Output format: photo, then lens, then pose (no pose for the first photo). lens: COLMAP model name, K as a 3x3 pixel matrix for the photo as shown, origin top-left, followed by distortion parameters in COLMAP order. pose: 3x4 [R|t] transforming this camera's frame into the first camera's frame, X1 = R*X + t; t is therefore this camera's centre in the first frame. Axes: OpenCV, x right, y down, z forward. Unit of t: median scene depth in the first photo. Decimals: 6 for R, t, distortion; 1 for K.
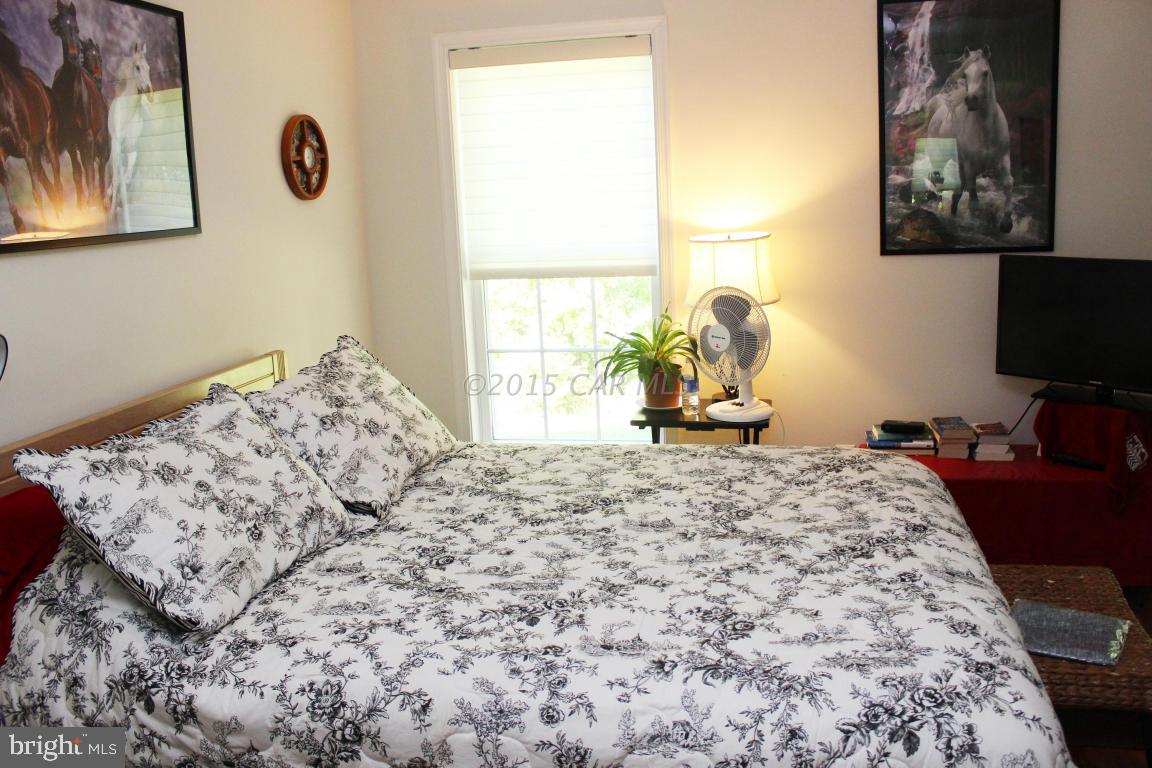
lens RADIAL K [[967.0, 0, 576.0], [0, 967.0, 384.0], [0, 0, 1]] dist [-0.169646, 0.149938]
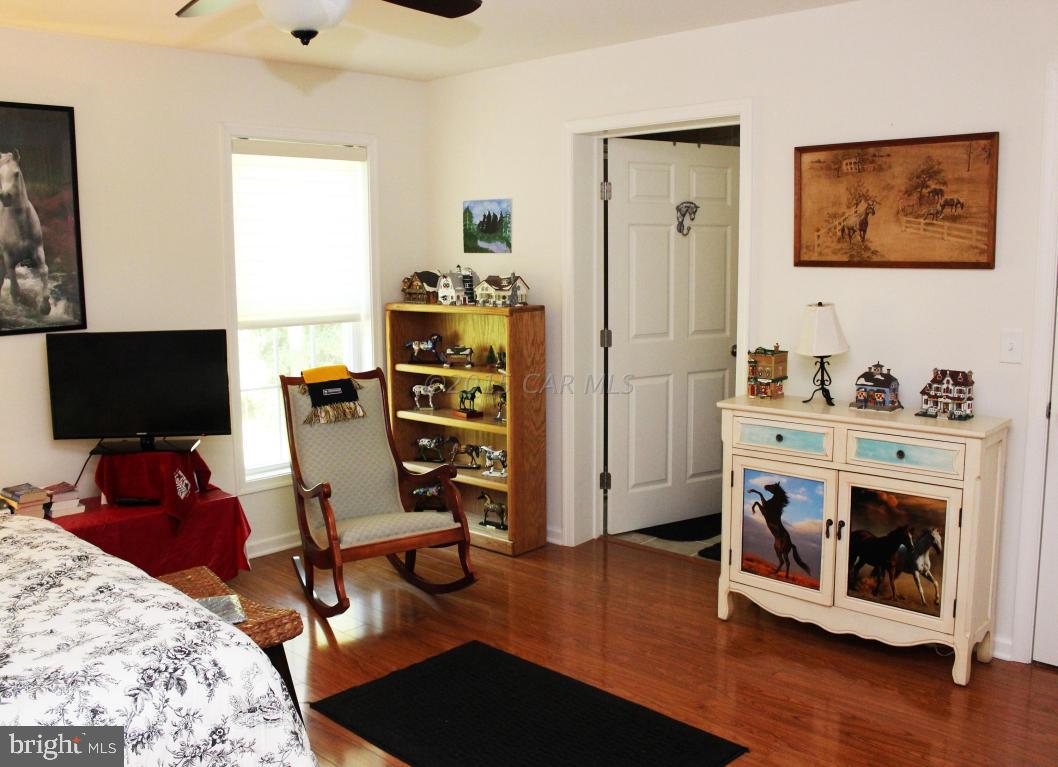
lens RADIAL K [[939.3, 0, 529.0], [0, 939.3, 383.5], [0, 0, 1]] dist [-0.084328, 0.006167]
pose [[0.523308, -0.079332, 0.848443, -0.318216], [0.159121, 0.987242, -0.005833, 0.034681], [-0.837155, 0.138058, 0.529255, -0.111136]]
